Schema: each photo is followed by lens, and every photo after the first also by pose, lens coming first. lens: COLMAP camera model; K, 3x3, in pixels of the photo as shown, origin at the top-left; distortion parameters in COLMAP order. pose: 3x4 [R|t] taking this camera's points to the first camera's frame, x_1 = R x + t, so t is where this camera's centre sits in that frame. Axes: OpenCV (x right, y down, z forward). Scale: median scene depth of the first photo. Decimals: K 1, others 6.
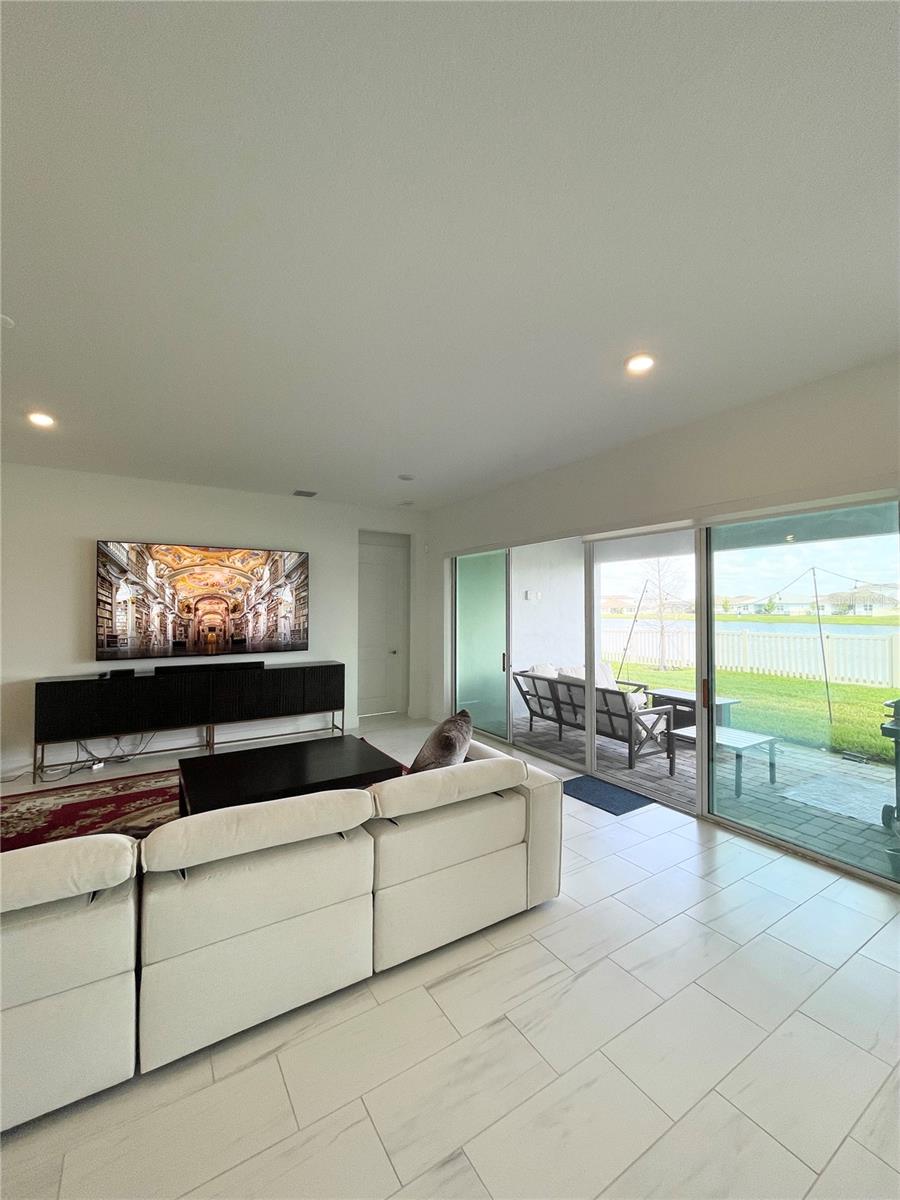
lens RADIAL K [[478.3, 0, 449.7], [0, 478.3, 601.0], [0, 0, 1]] dist [0.000075, -0.000257]
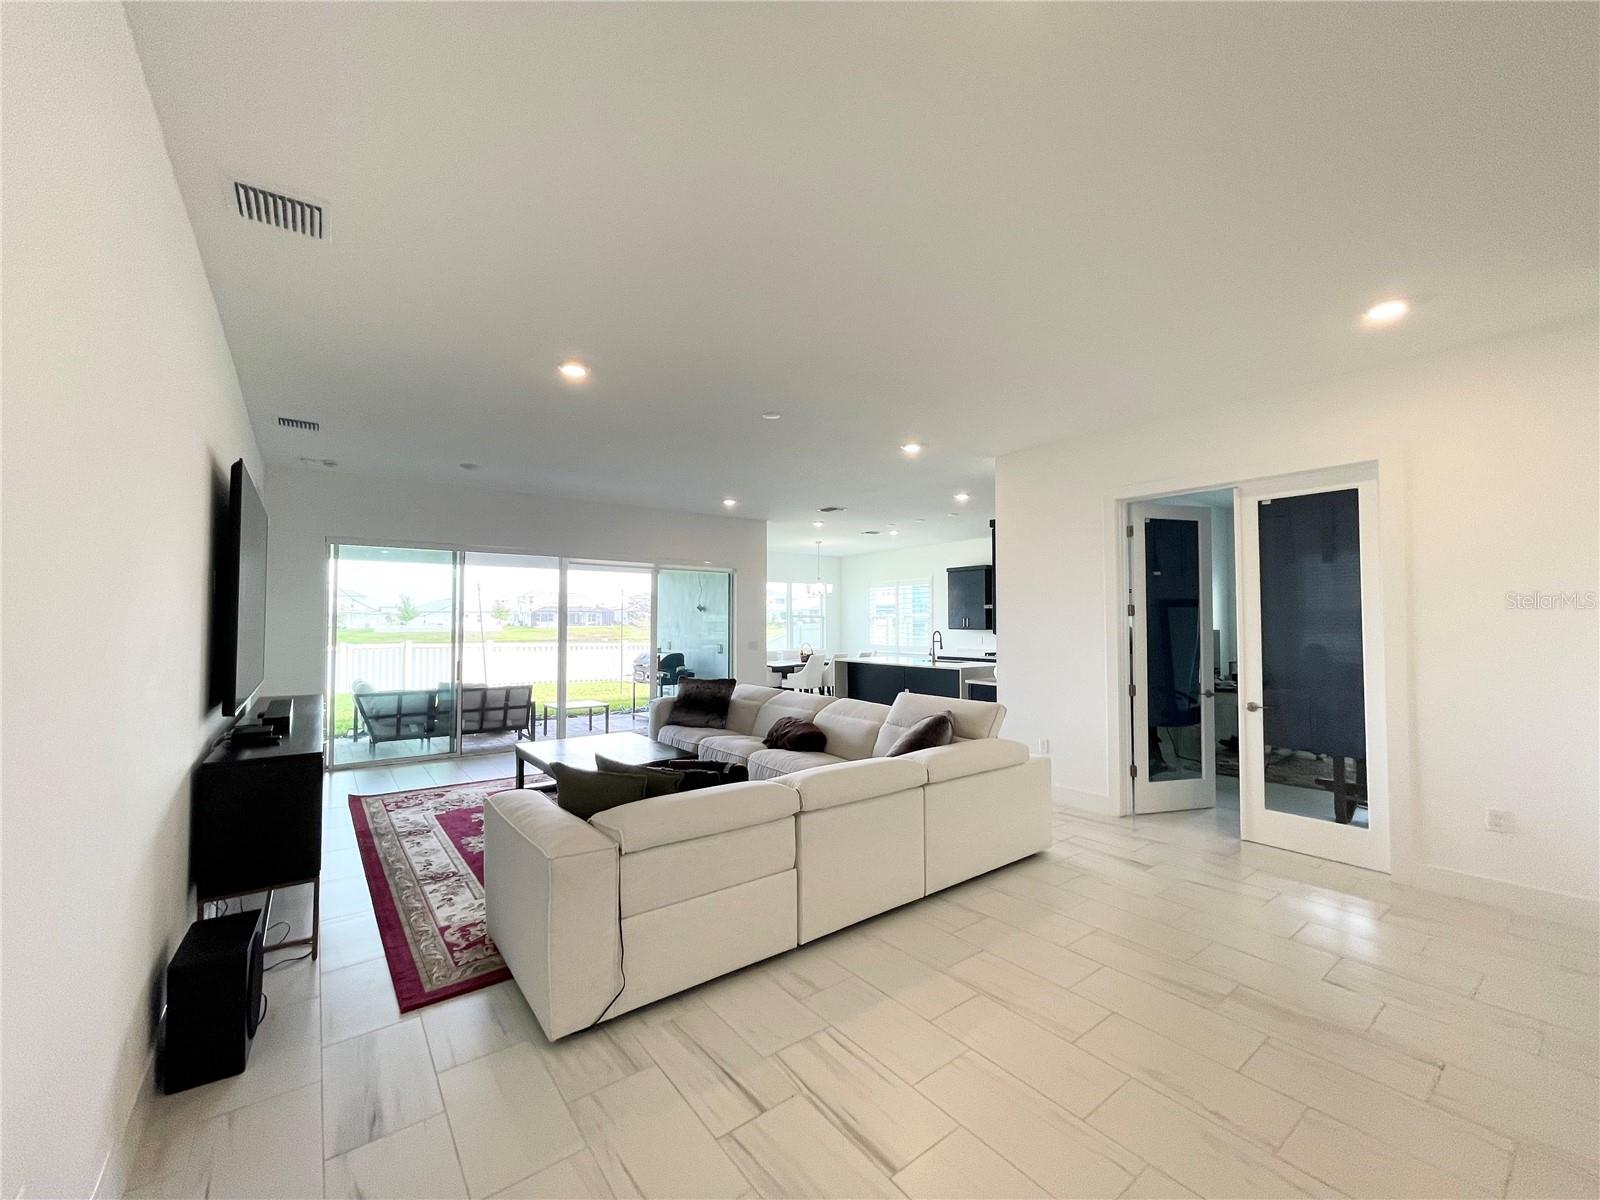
lens RADIAL K [[637.8, 0, 796.0], [0, 637.8, 603.9], [0, 0, 1]] dist [0.000075, -0.000257]
pose [[-0.087279, 0.031843, 0.995675, -1.323359], [-0.014174, 0.999348, -0.033203, 0.032359], [-0.996083, -0.017010, -0.086771, 0.490785]]
